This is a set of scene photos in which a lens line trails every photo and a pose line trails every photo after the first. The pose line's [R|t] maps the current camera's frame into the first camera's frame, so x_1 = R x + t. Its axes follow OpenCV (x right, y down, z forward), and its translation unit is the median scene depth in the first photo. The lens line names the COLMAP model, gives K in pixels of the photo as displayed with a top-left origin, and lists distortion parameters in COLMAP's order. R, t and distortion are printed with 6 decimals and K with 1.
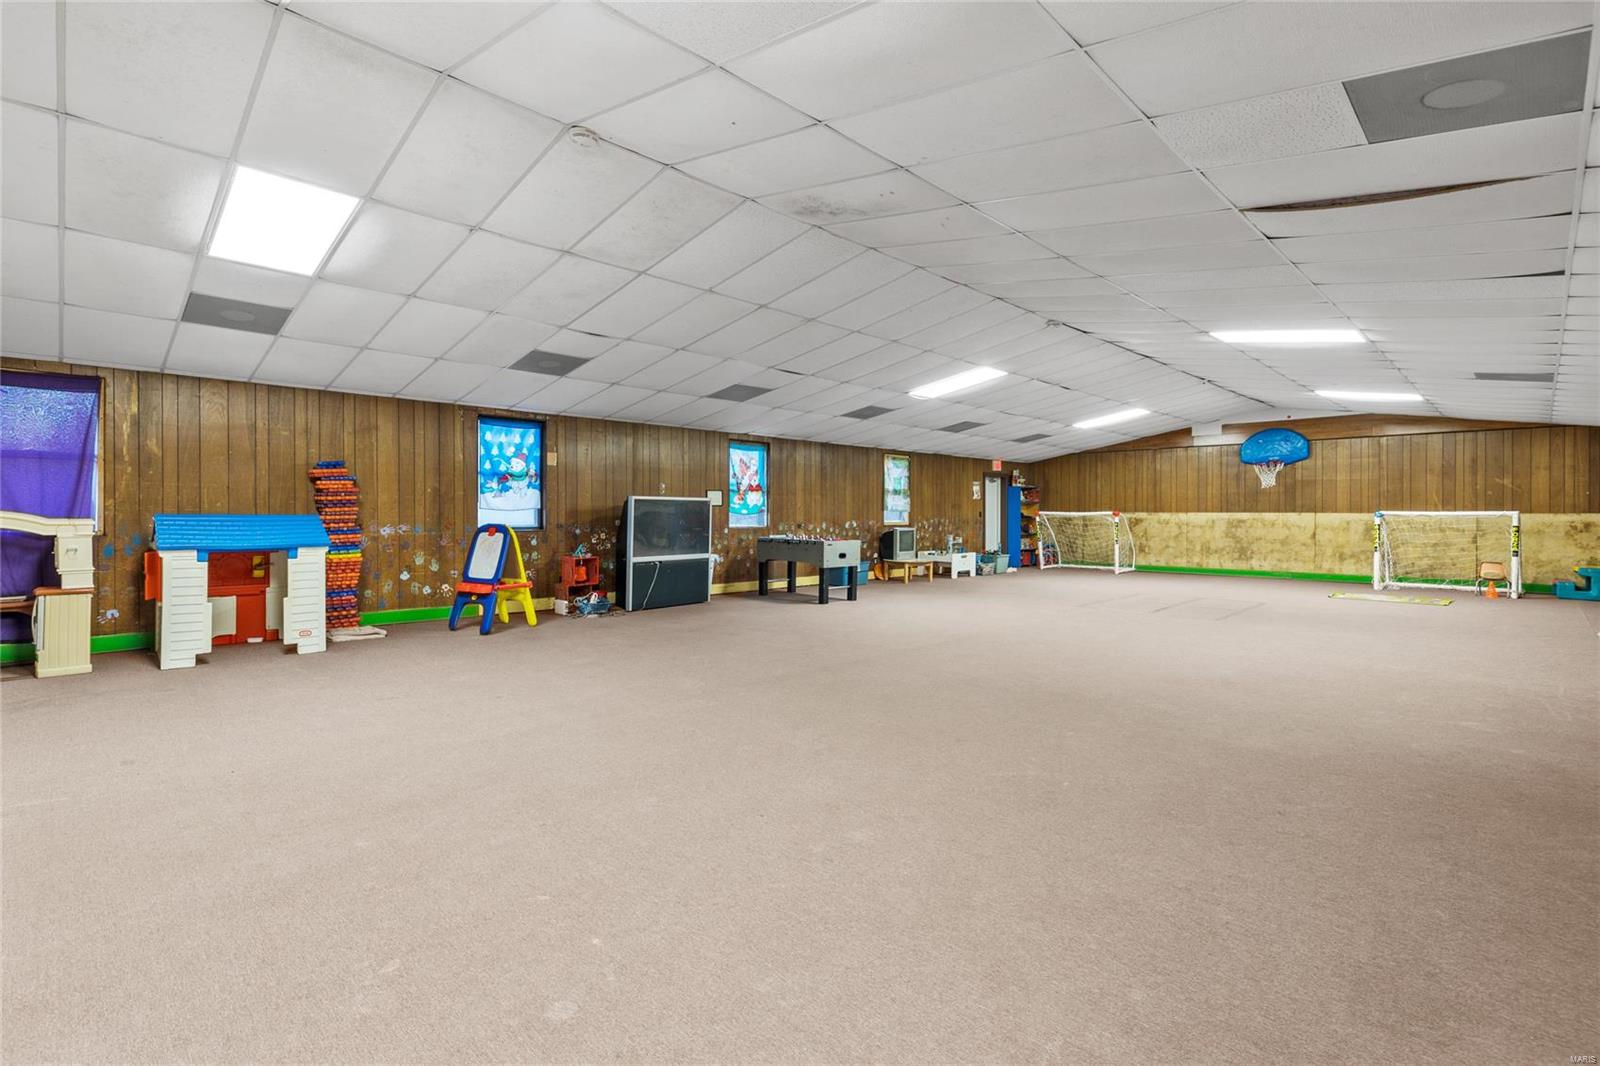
lens RADIAL K [[738.6, 0, 796.9], [0, 738.6, 519.8], [0, 0, 1]] dist [0.012380, 0.000028]
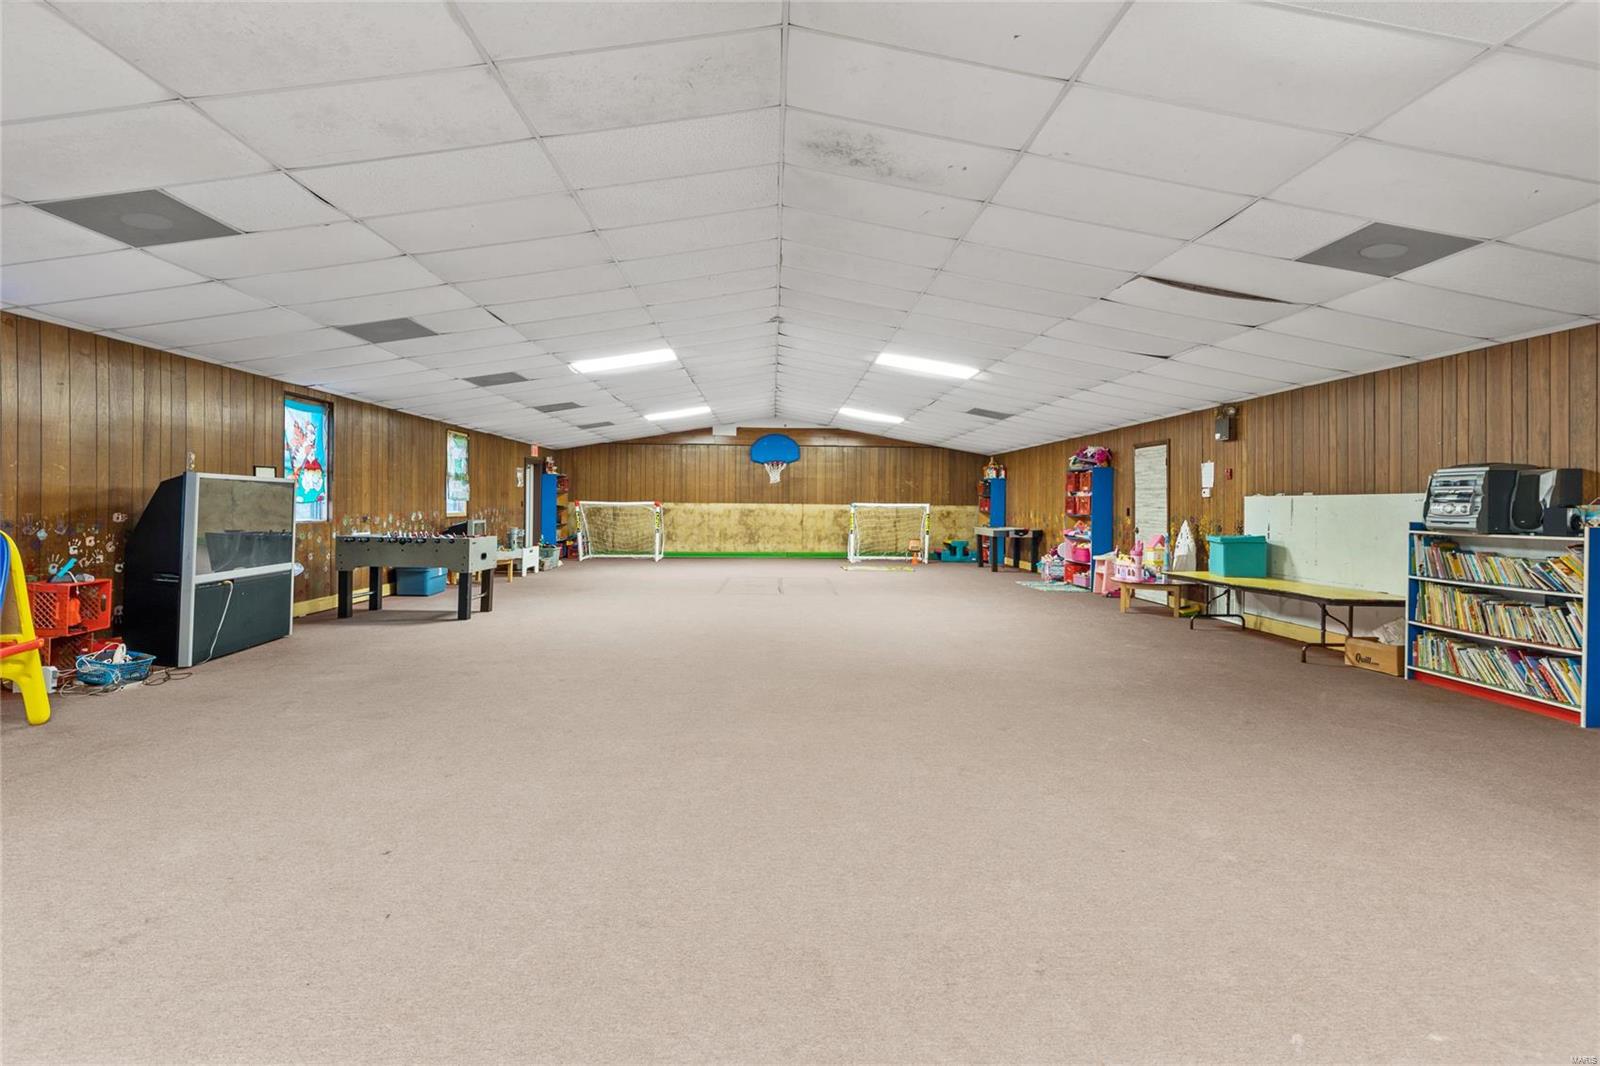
lens RADIAL K [[738.6, 0, 796.9], [0, 738.6, 519.8], [0, 0, 1]] dist [0.012380, 0.000028]
pose [[0.681639, -0.011214, 0.731603, -0.248147], [-0.000379, 0.999877, 0.015678, -0.002779], [-0.731689, -0.010964, 0.681551, 0.177113]]
